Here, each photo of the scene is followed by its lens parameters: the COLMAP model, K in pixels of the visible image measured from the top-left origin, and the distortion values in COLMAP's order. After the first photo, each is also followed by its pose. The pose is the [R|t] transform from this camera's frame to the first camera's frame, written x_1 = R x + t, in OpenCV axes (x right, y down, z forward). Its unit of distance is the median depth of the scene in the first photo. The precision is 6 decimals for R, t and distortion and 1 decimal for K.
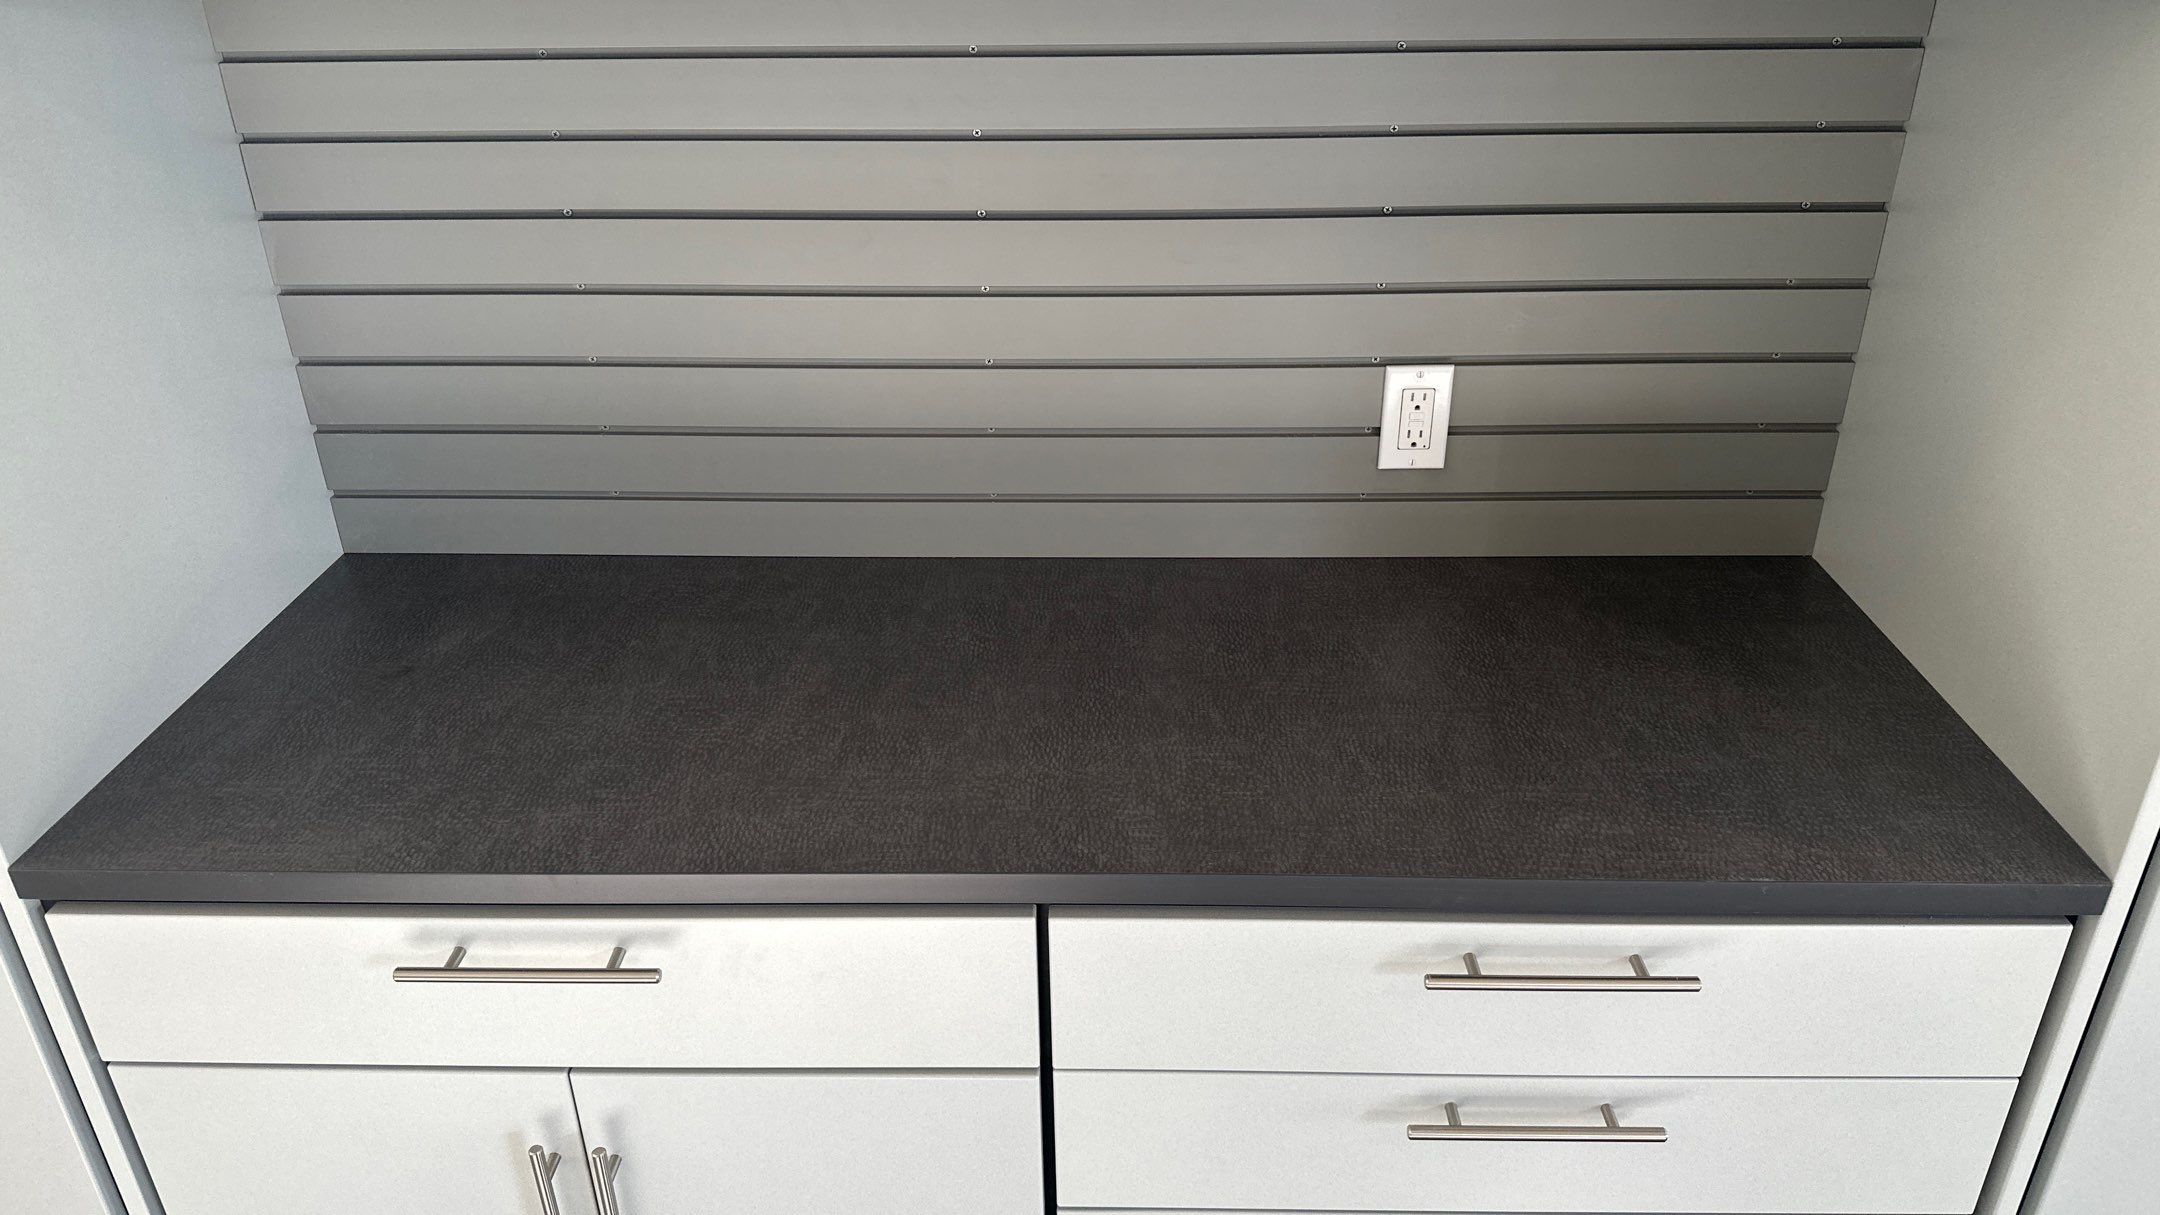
lens RADIAL K [[1525.4, 0, 1090.9], [0, 1525.4, 613.8], [0, 0, 1]] dist [0.045001, -0.063727]
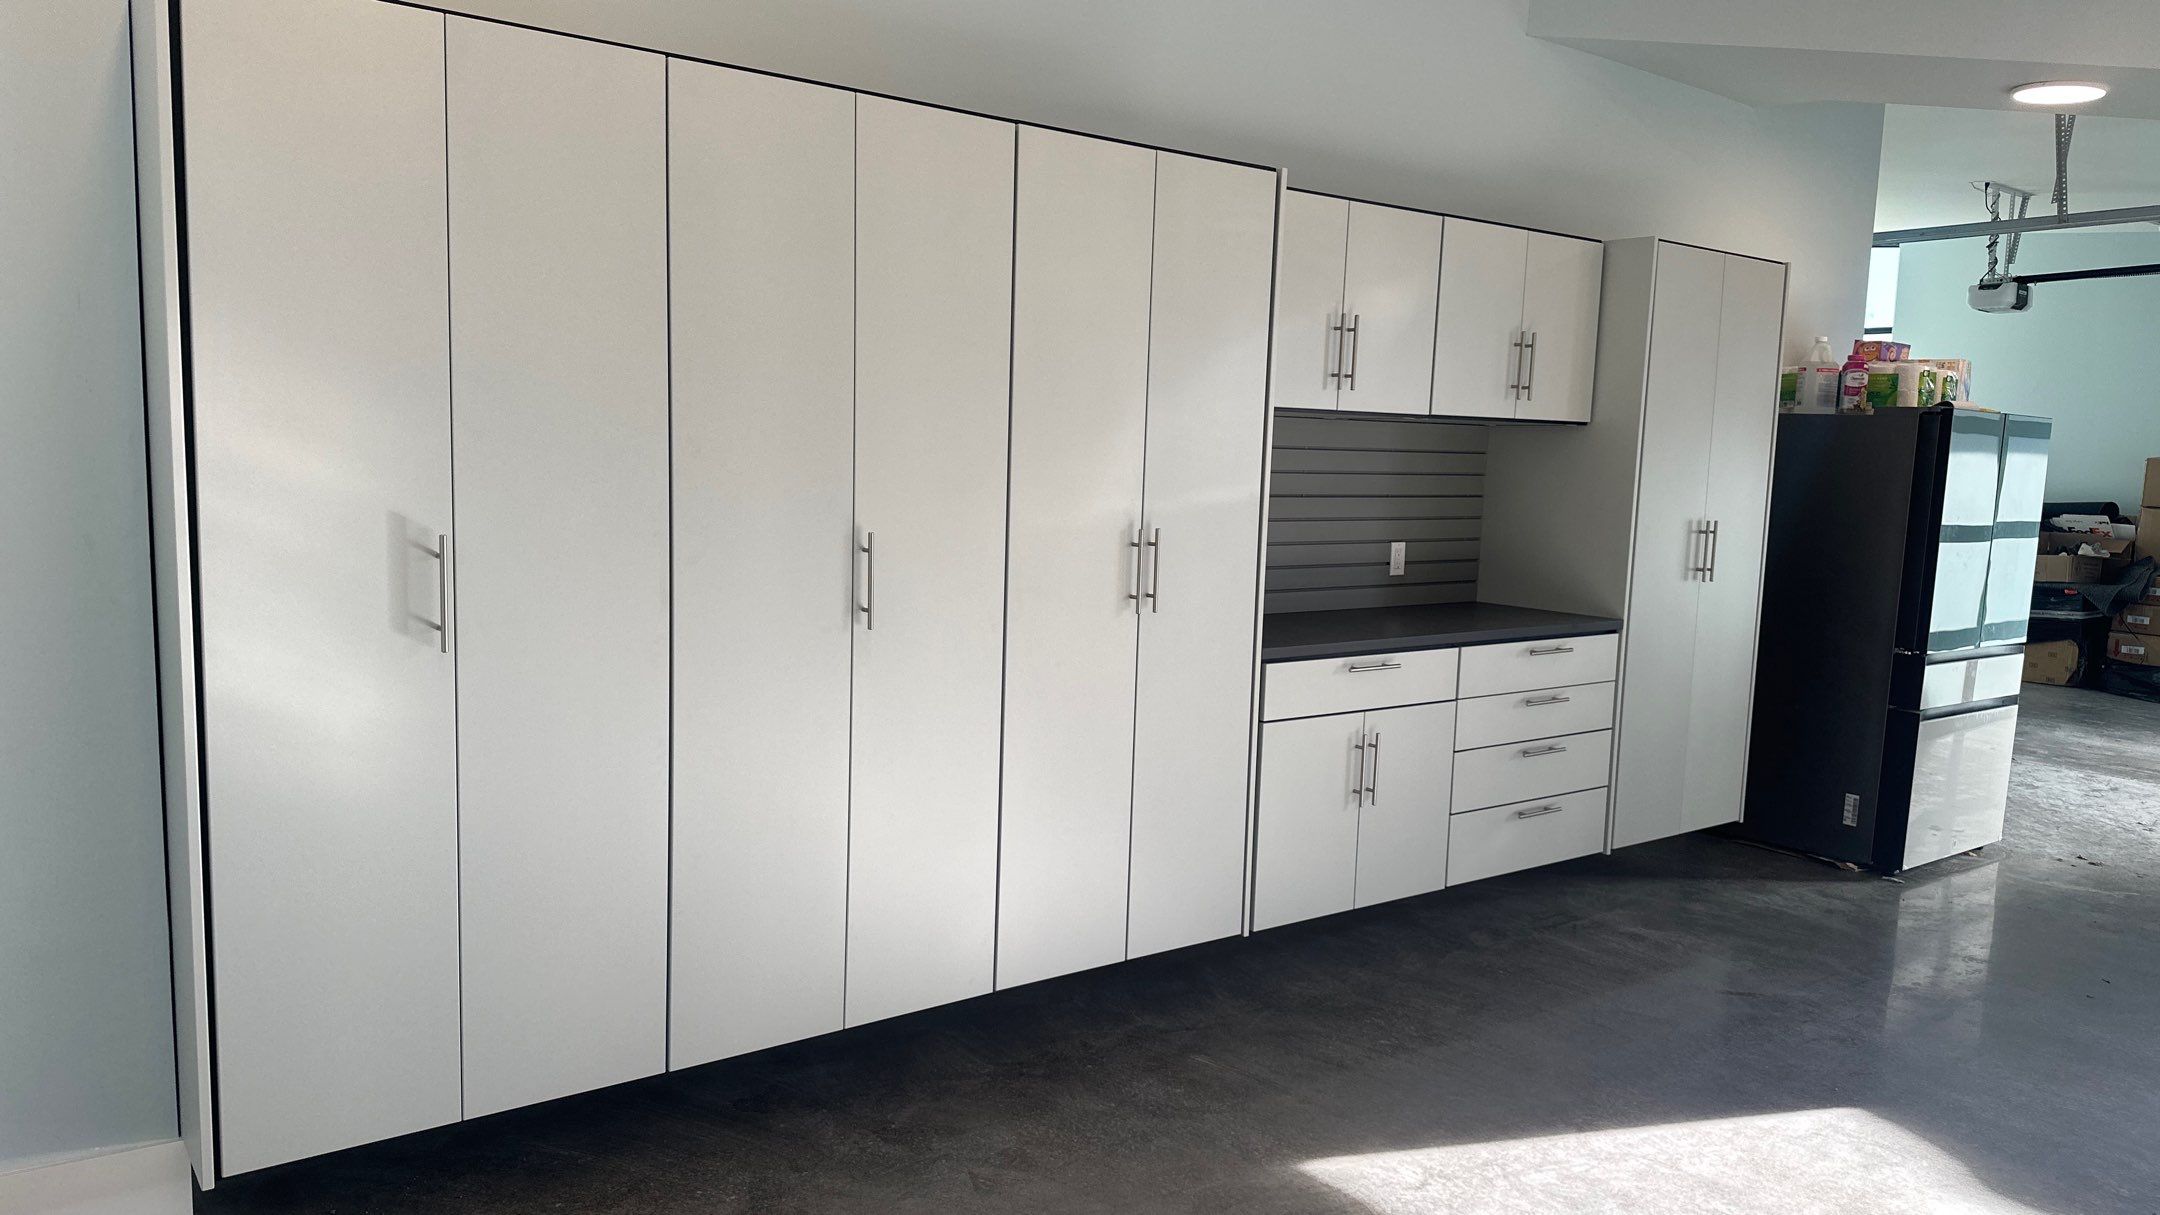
lens RADIAL K [[1509.2, 0, 1080.0], [0, 1509.2, 607.5], [0, 0, 1]] dist [0.110607, -0.168710]
pose [[0.780955, -0.032686, 0.623732, -2.401479], [0.251498, 0.930550, -0.266129, 0.676550], [-0.571715, 0.364702, 0.734938, -0.966155]]
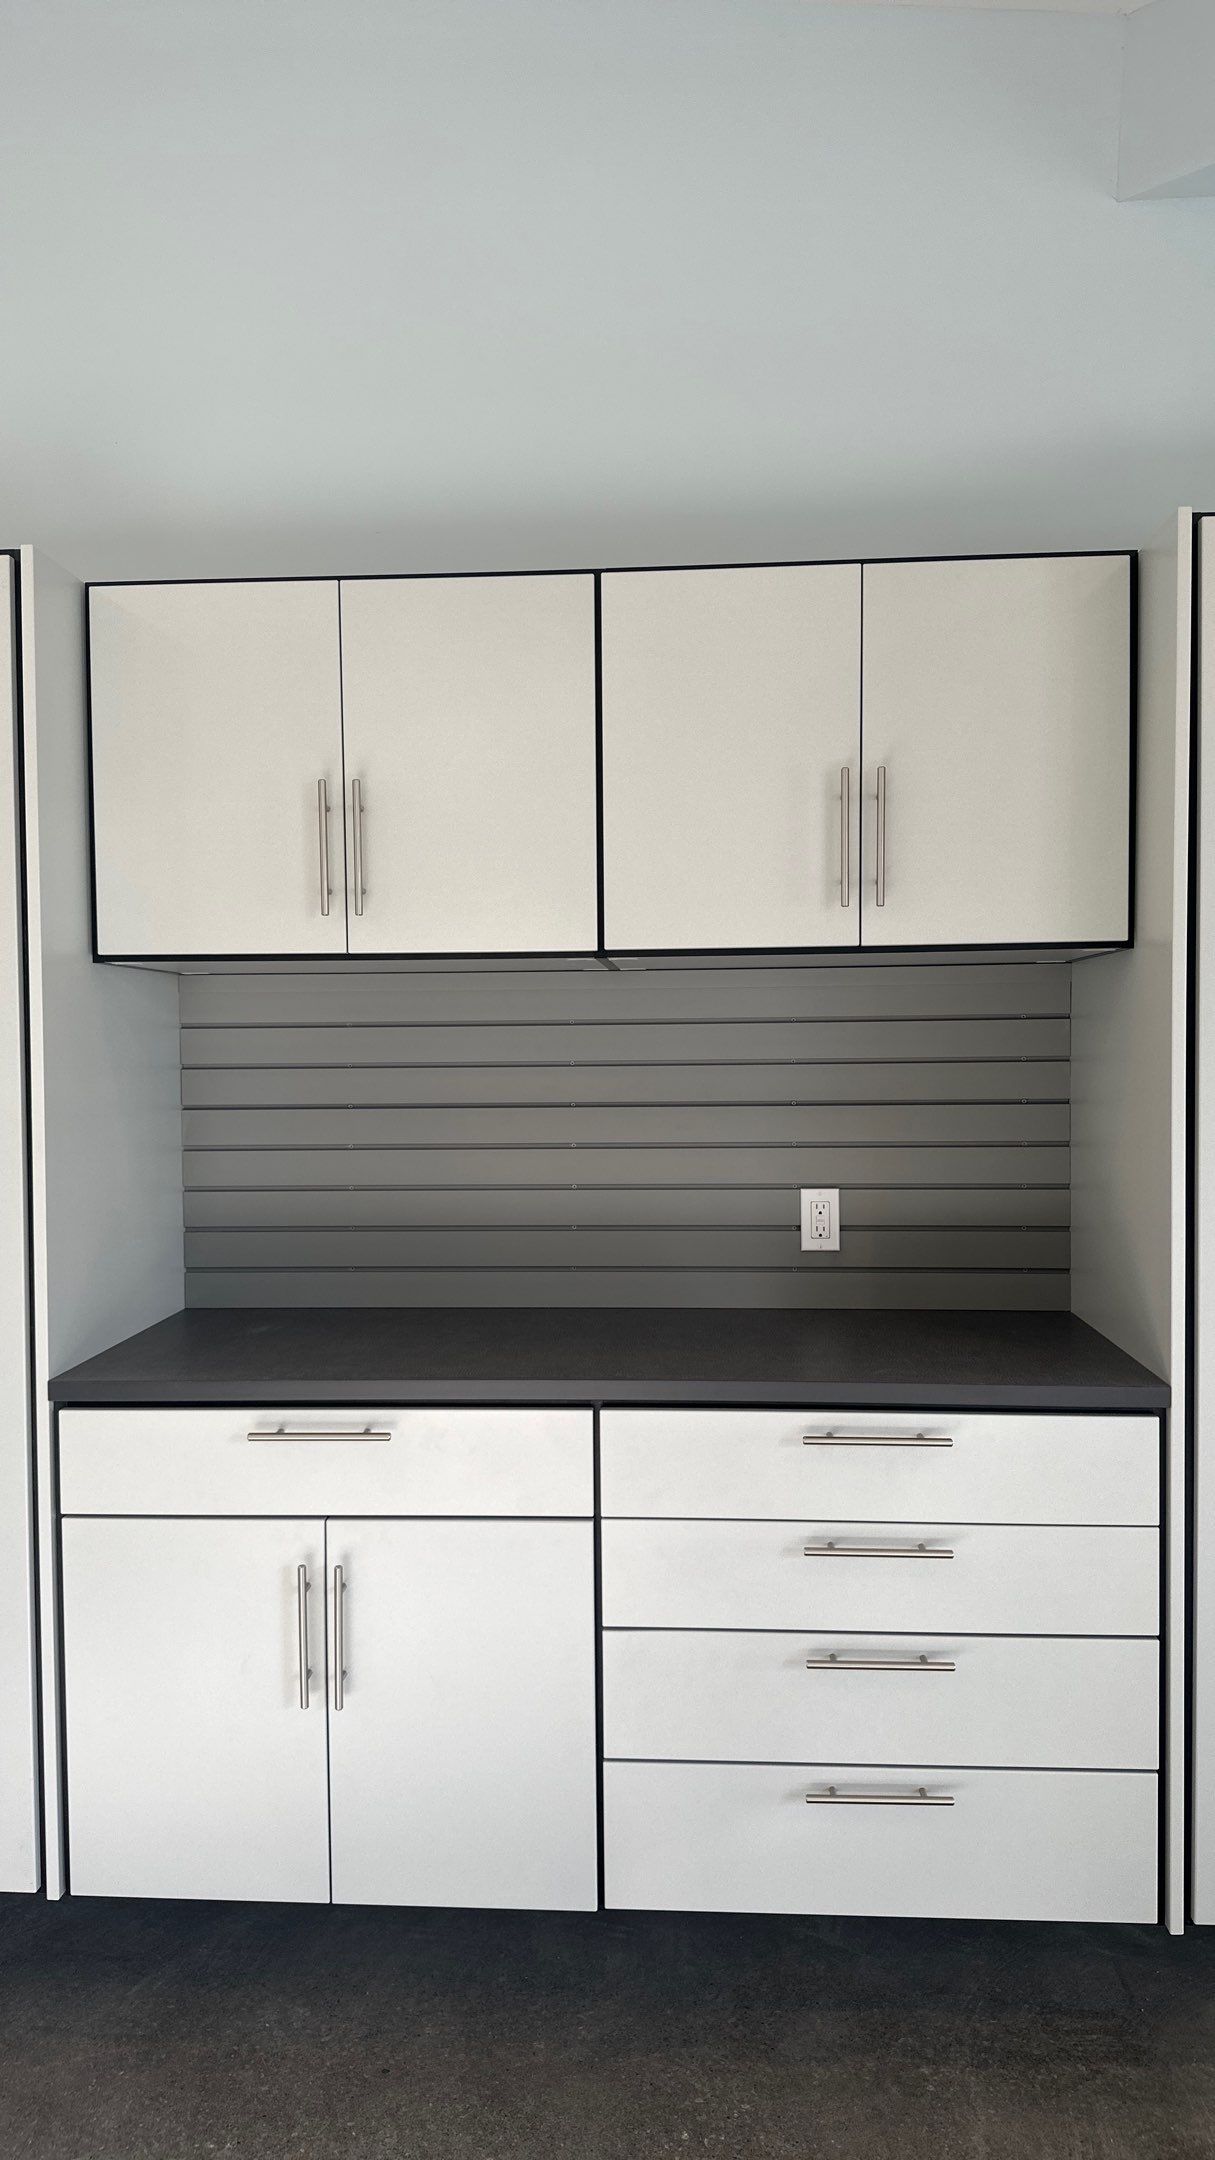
lens RADIAL K [[1534.2, 0, 604.5], [0, 1534.2, 1084.3], [0, 0, 1]] dist [0.120097, -0.194797]
pose [[0.999120, 0.002624, -0.041856, 0.043176], [-0.020275, 0.903881, -0.427303, 0.500250], [0.036712, 0.427775, 0.903139, -0.668628]]
